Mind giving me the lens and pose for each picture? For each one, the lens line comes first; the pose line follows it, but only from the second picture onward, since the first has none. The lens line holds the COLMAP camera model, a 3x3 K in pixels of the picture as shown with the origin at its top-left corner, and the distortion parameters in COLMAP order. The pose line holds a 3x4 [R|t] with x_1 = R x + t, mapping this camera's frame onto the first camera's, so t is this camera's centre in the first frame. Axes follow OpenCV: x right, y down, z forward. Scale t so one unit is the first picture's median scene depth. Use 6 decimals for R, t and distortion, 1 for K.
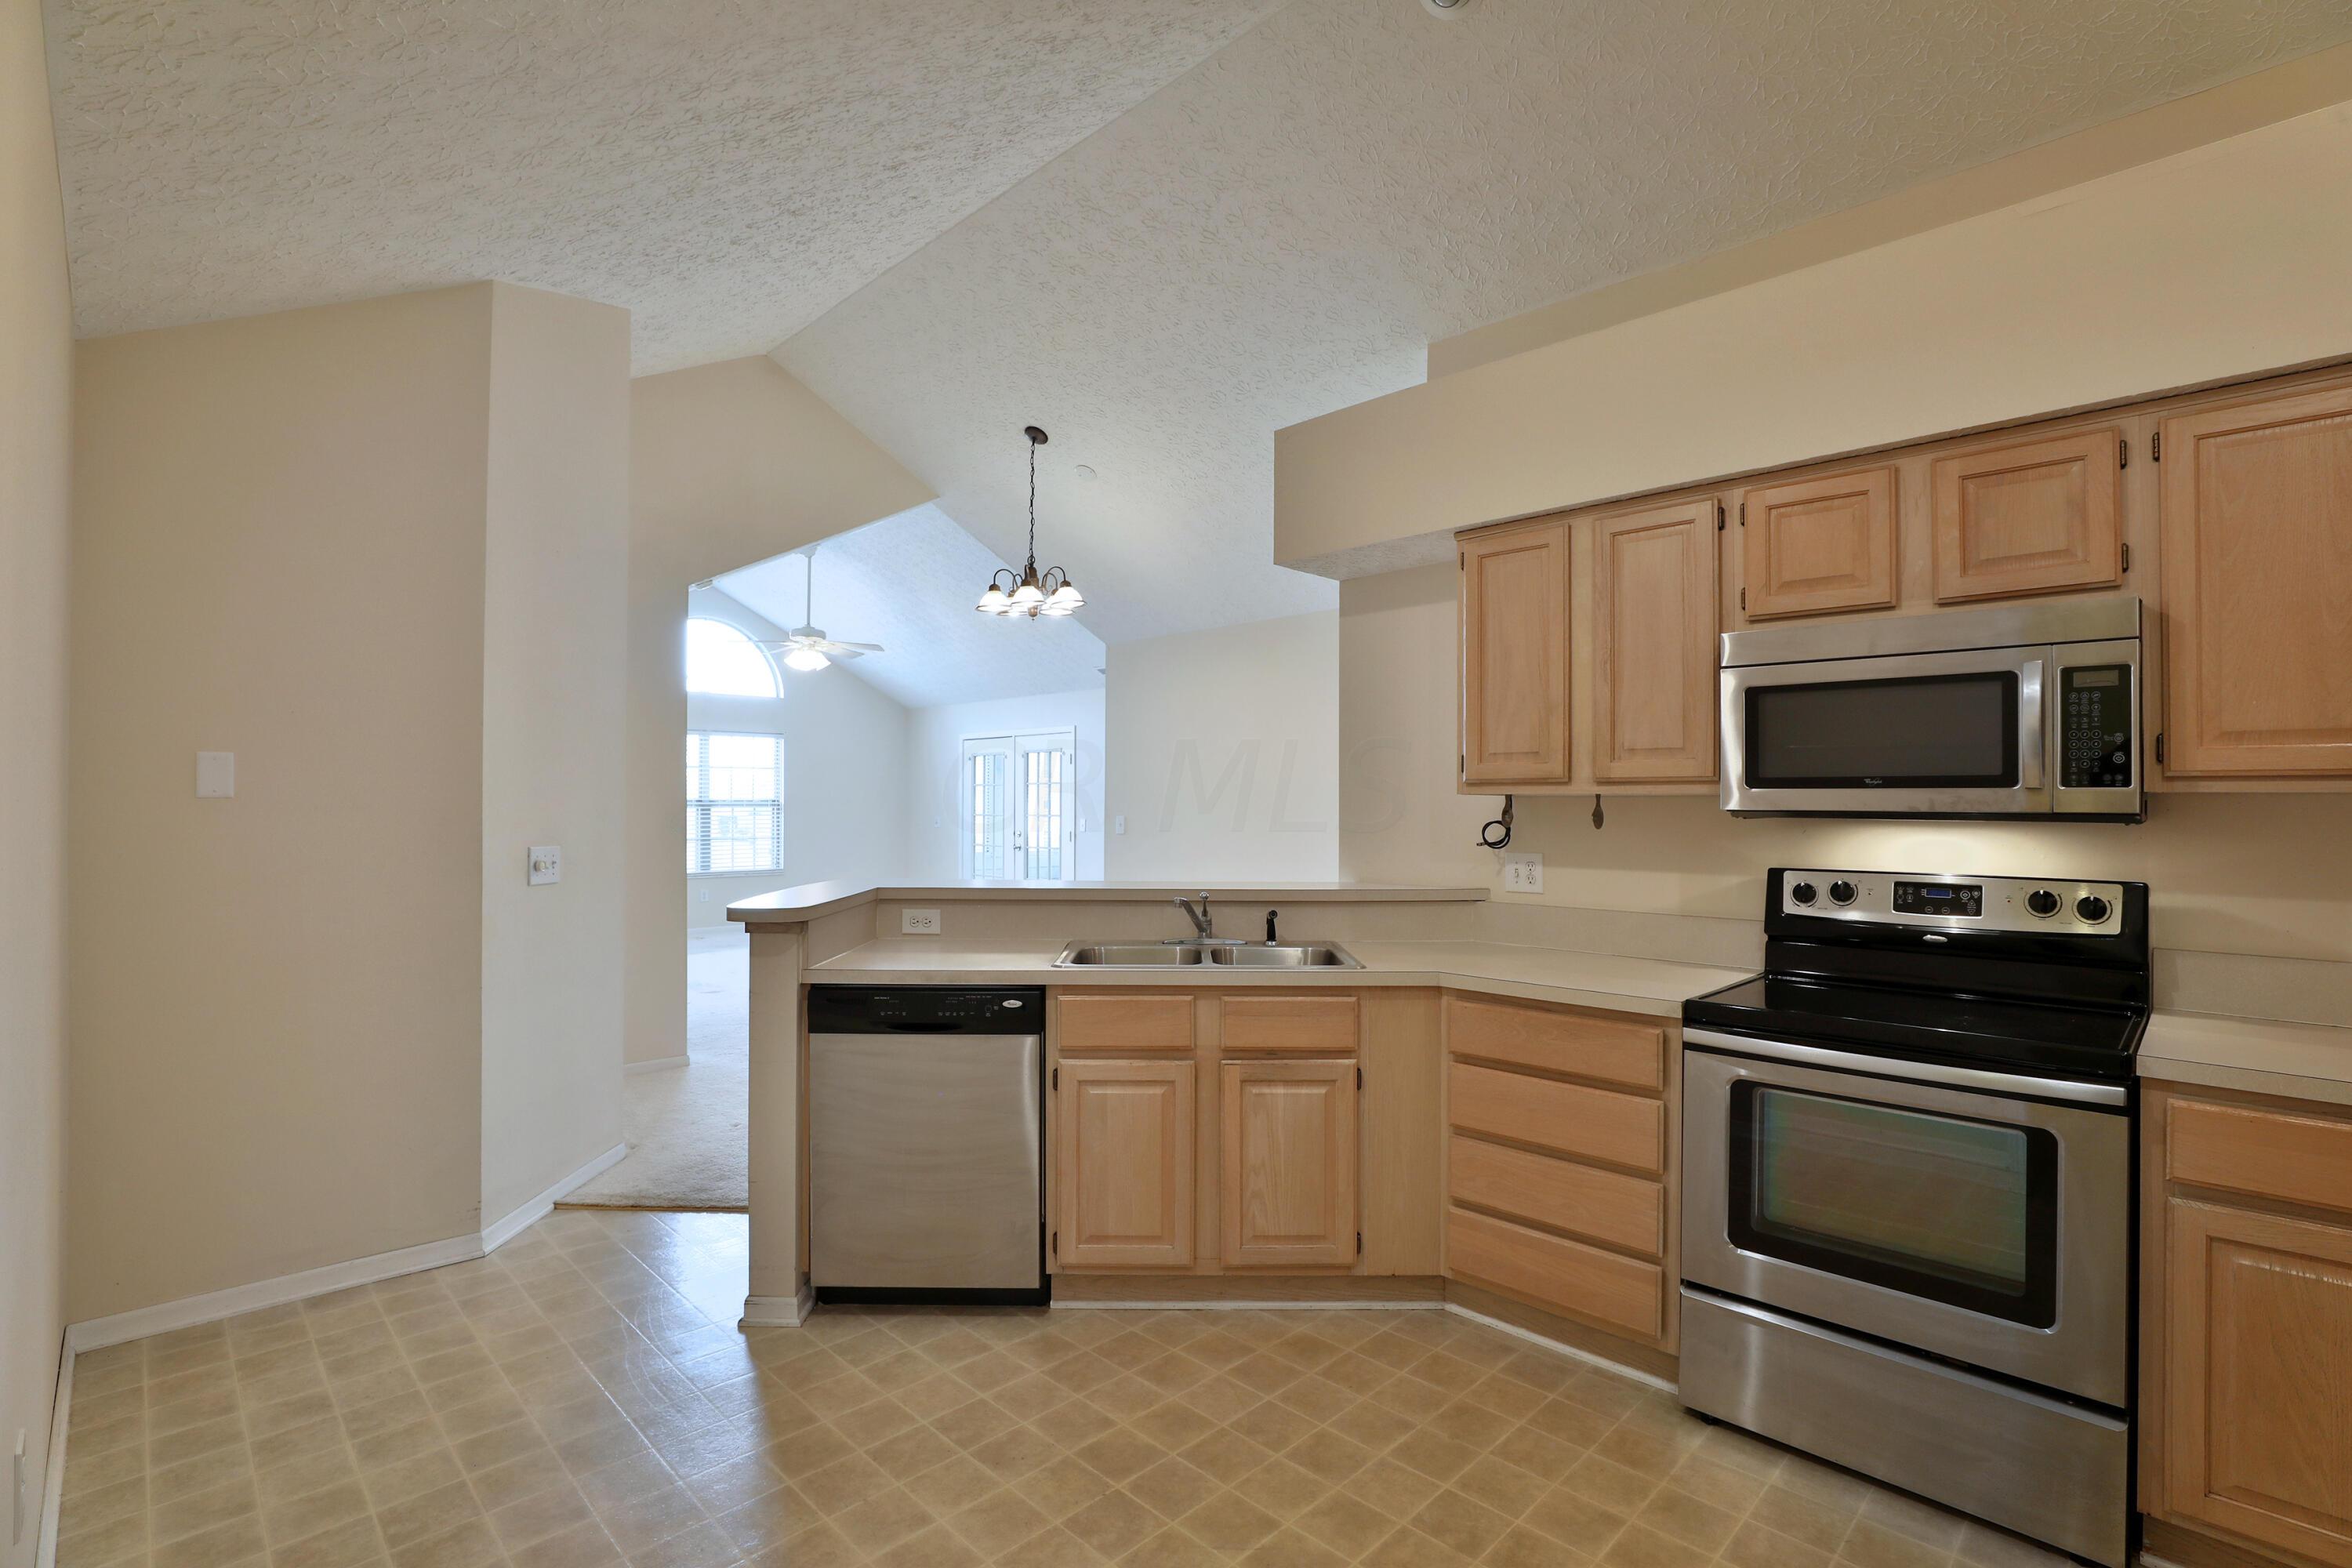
lens RADIAL K [[1097.2, 0, 1181.0], [0, 1097.2, 794.4], [0, 0, 1]] dist [-0.030821, 0.010993]
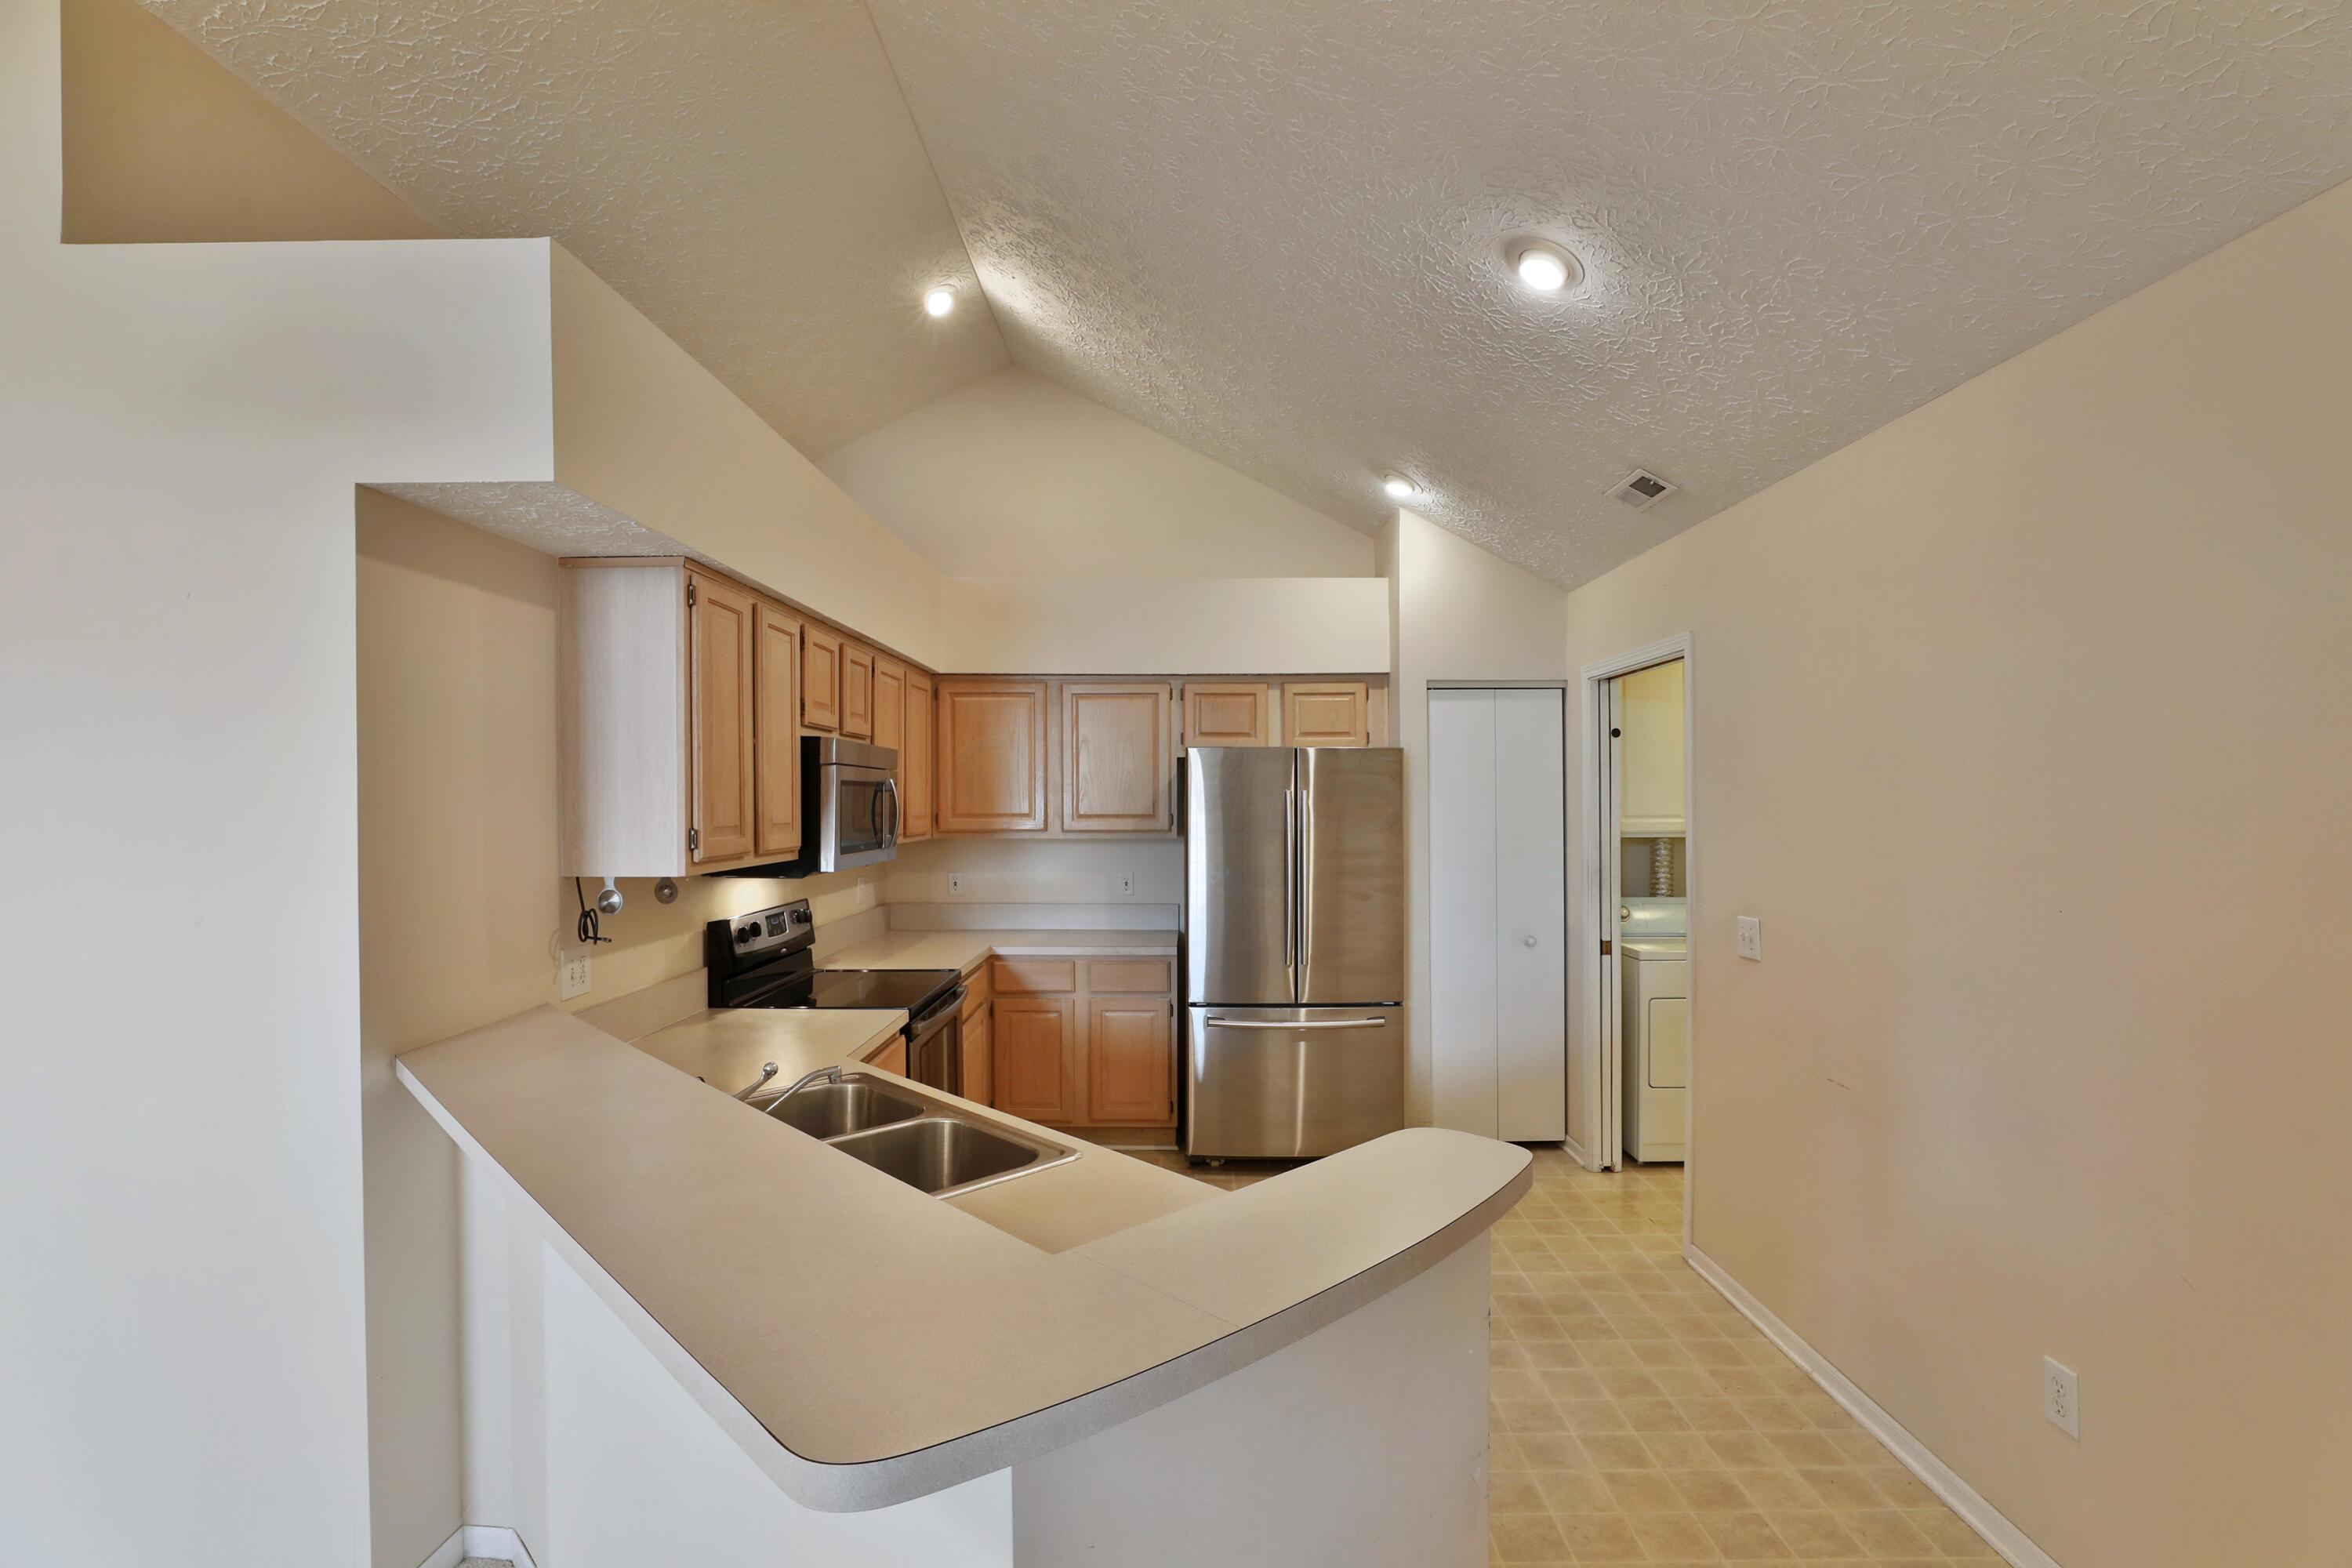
lens RADIAL K [[1111.9, 0, 1176.3], [0, 1111.9, 797.5], [0, 0, 1]] dist [-0.025126, 0.000295]
pose [[-0.699510, 0.001032, 0.714622, -0.740633], [-0.003099, 0.999985, -0.004477, -0.069641], [-0.714616, -0.005346, -0.699497, 1.629736]]
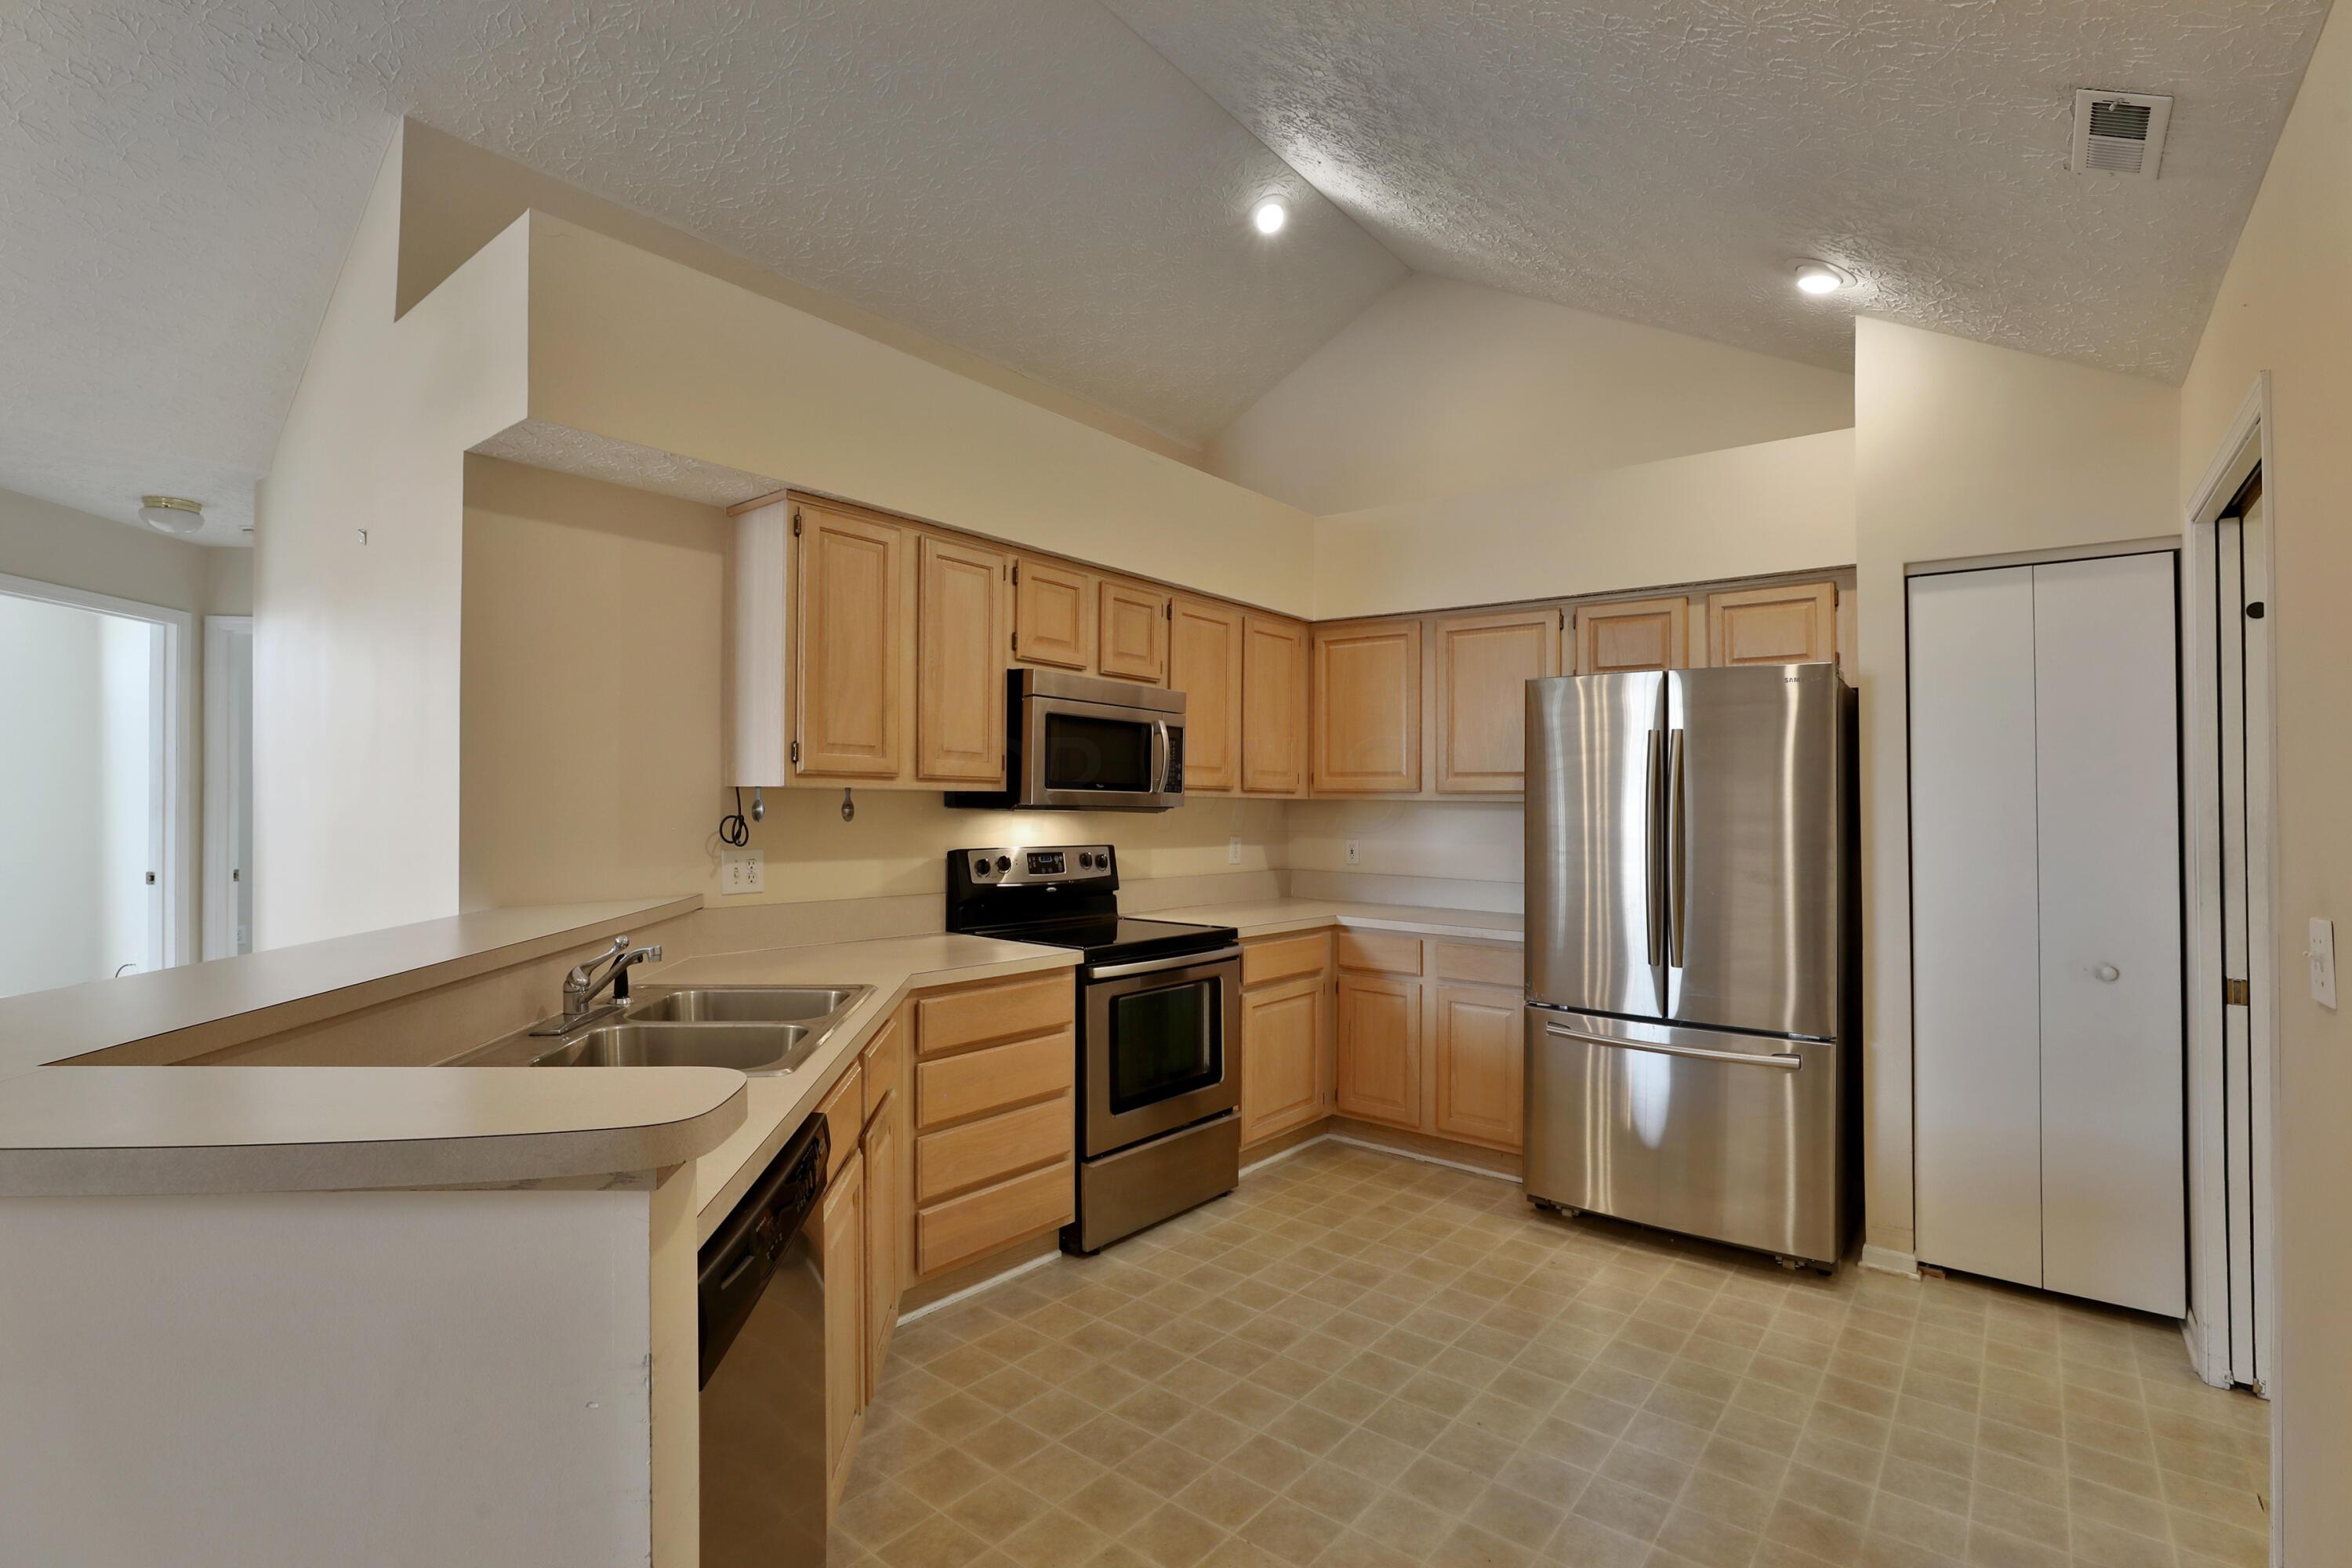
lens RADIAL K [[1097.2, 0, 1181.0], [0, 1097.2, 794.4], [0, 0, 1]] dist [-0.030821, 0.010993]
pose [[-0.111326, 0.006318, 0.993764, -0.816451], [-0.021834, 0.999723, -0.008802, 0.009990], [-0.993544, -0.022677, -0.111157, 0.966038]]
